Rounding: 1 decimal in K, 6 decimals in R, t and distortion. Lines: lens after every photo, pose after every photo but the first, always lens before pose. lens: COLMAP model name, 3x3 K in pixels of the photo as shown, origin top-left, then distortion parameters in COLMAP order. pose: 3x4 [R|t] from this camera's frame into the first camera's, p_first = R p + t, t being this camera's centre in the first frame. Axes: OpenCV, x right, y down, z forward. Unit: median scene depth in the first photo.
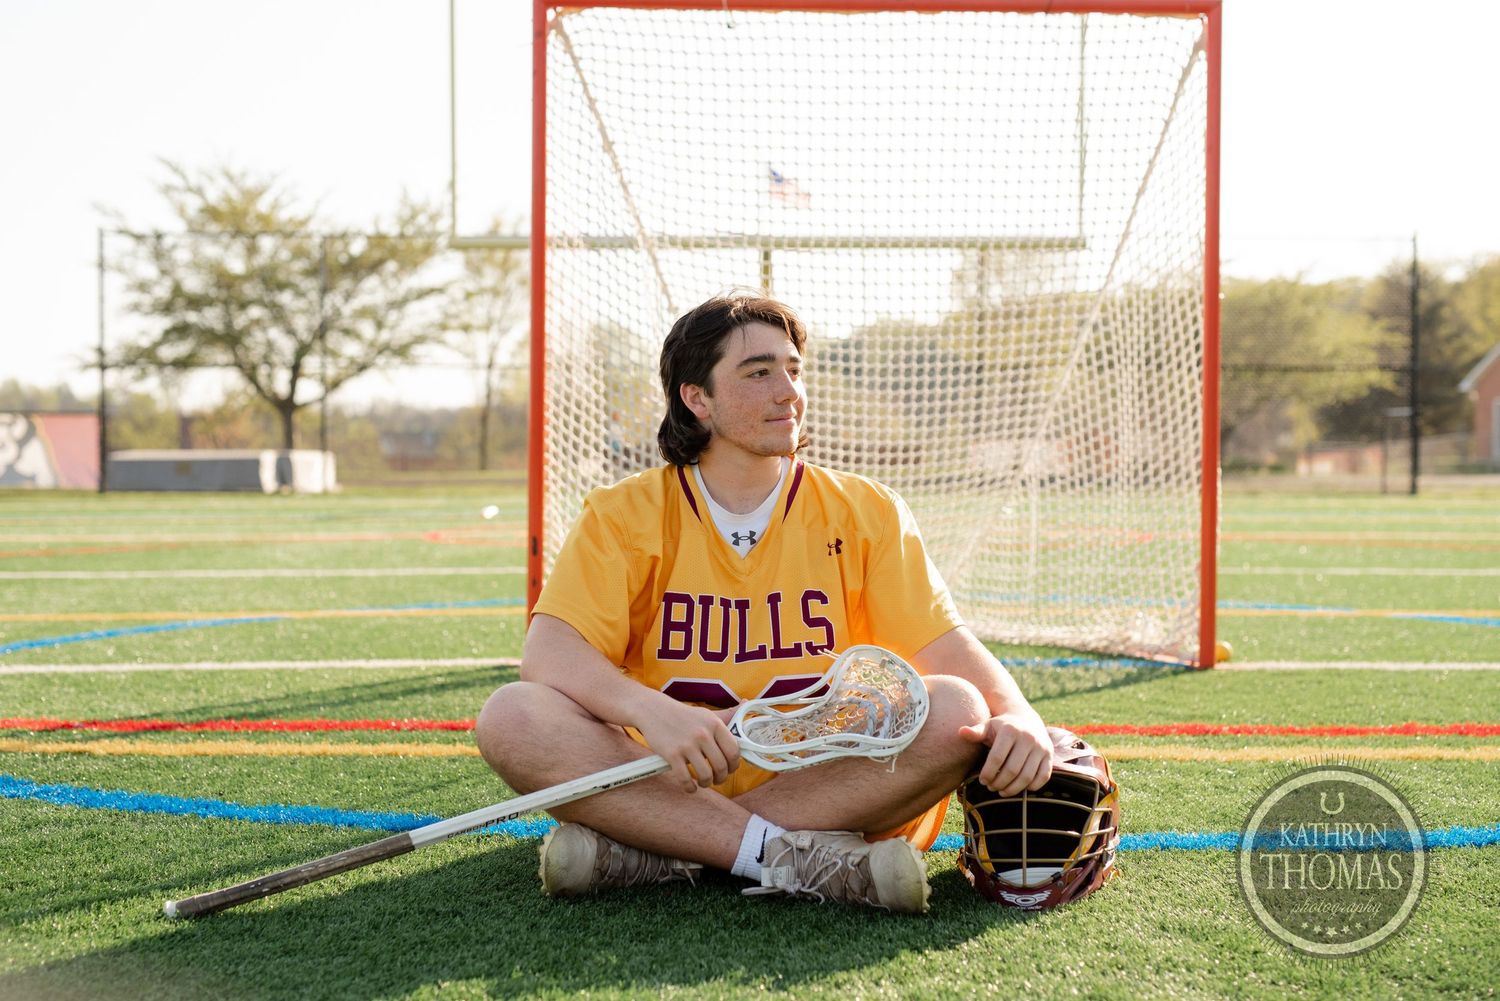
lens RADIAL K [[2163.5, 0, 750.0], [0, 2163.5, 500.5], [0, 0, 1]] dist [0.004512, -0.037969]
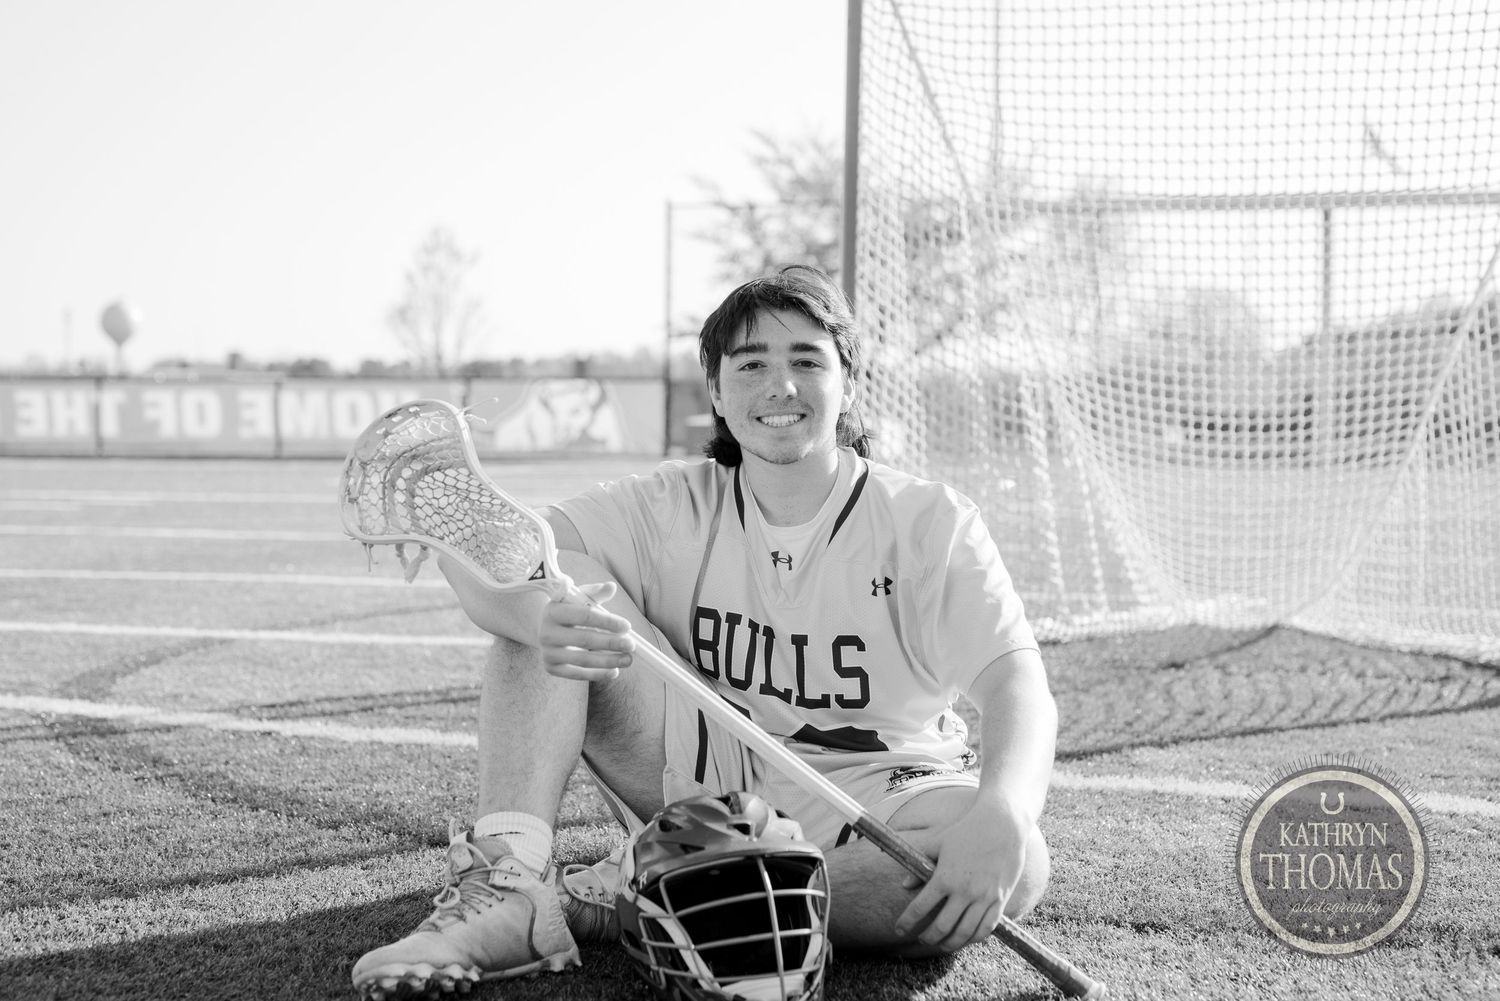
lens RADIAL K [[2148.5, 0, 771.5], [0, 2148.5, 522.1], [0, 0, 1]] dist [0.045786, -0.121886]
pose [[0.960073, 0.020955, -0.278965, 0.116971], [-0.013649, 0.999512, 0.028107, -0.007254], [0.279418, -0.023177, 0.959890, 0.085837]]
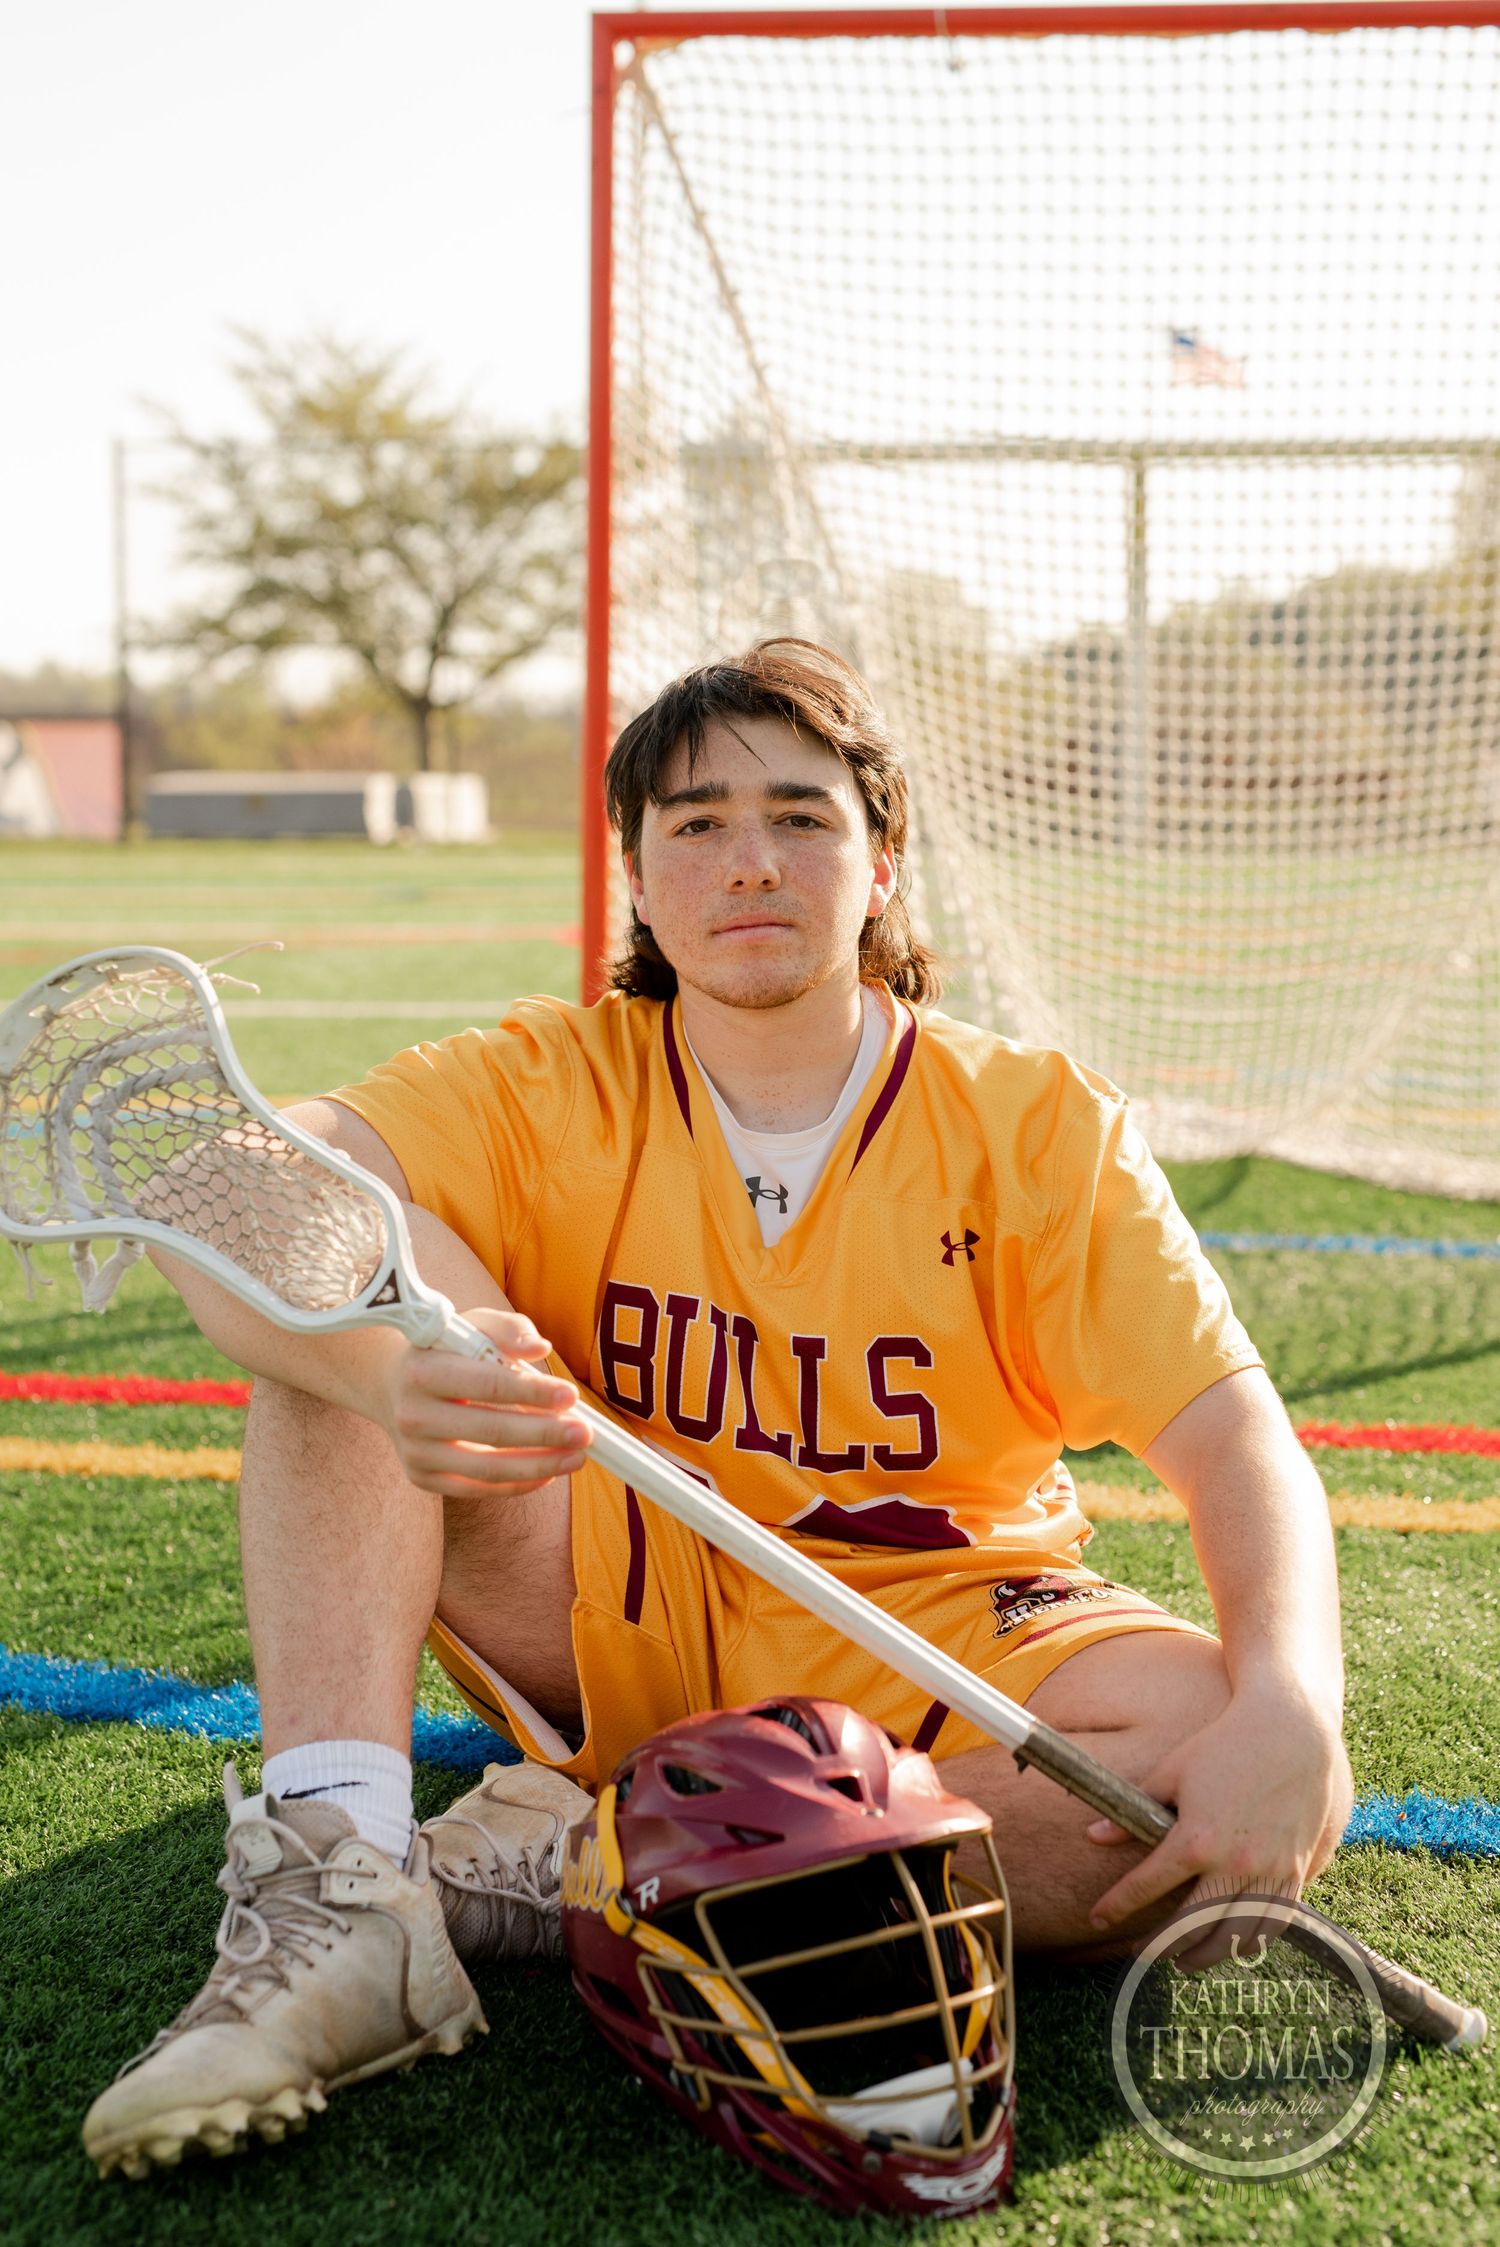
lens RADIAL K [[3194.2, 0, 742.1], [0, 3194.2, 1153.9], [0, 0, 1]] dist [-0.011634, 0.089540]
pose [[0.991985, 0.019085, -0.124907, 0.038837], [-0.006558, 0.994971, 0.099947, -0.026088], [0.126186, -0.098327, 0.987122, 0.163035]]
